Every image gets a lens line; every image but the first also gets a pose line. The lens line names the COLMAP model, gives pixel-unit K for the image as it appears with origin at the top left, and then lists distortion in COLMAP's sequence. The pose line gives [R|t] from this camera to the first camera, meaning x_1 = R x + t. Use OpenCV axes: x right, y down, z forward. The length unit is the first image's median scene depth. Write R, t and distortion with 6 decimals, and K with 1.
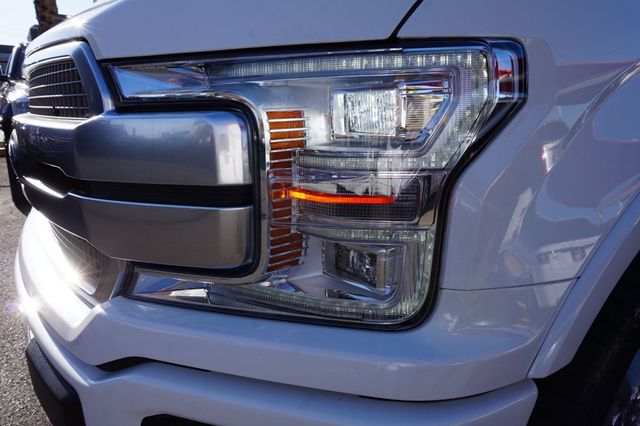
lens RADIAL K [[436.0, 0, 320.0], [0, 436.0, 213.0], [0, 0, 1]] dist [-0.012181, -0.000752]
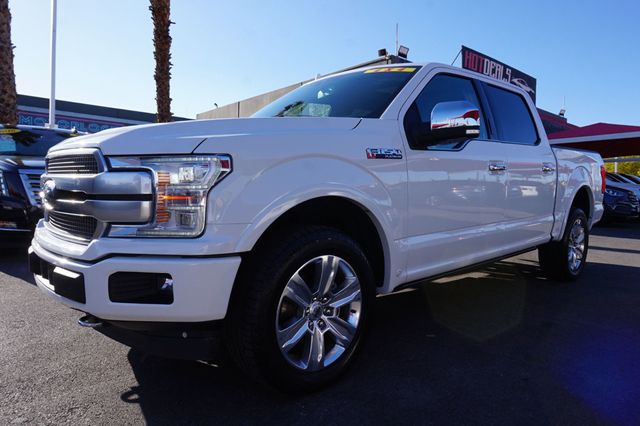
lens RADIAL K [[436.0, 0, 320.0], [0, 436.0, 213.0], [0, 0, 1]] dist [-0.012181, -0.000752]
pose [[0.992608, 0.011148, 0.120854, 0.683742], [0.010418, 0.984271, -0.176358, 0.649445], [-0.120919, 0.176313, 0.976879, -2.262516]]
